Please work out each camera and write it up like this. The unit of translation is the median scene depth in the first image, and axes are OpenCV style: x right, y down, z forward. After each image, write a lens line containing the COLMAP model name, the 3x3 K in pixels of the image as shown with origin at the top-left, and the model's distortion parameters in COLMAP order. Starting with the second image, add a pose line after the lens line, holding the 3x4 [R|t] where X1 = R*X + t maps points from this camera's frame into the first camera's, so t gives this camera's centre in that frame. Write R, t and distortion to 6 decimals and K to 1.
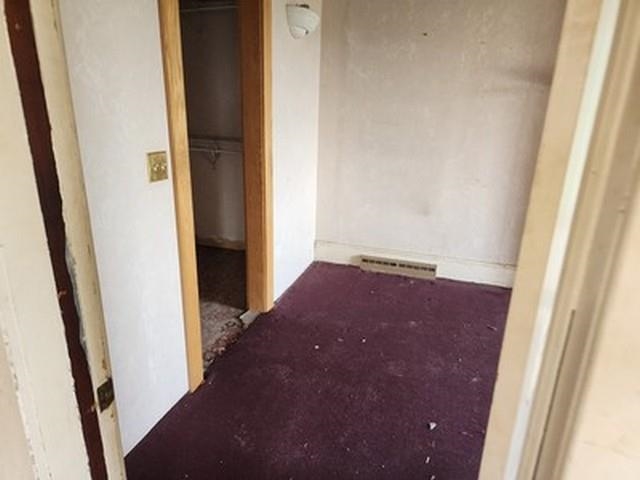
lens RADIAL K [[440.2, 0, 320.0], [0, 440.2, 240.0], [0, 0, 1]] dist [0.078645, -0.060113]
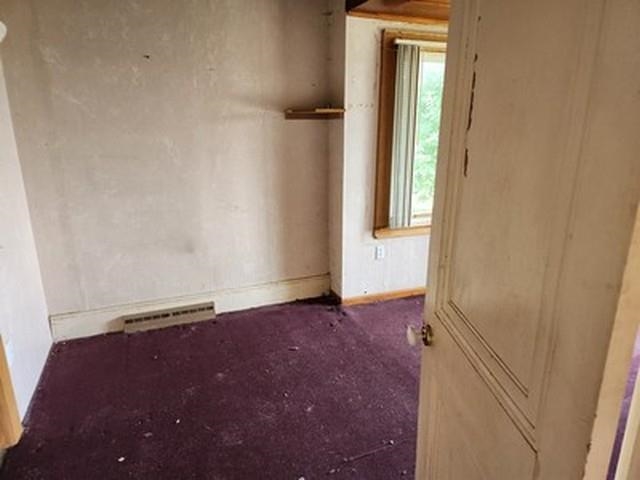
lens RADIAL K [[440.2, 0, 320.0], [0, 440.2, 240.0], [0, 0, 1]] dist [0.078645, -0.060113]
pose [[0.767807, -0.207104, 0.606284, -0.105952], [0.228918, 0.972526, 0.042306, -0.059774], [-0.598389, 0.106306, 0.794122, 0.116231]]
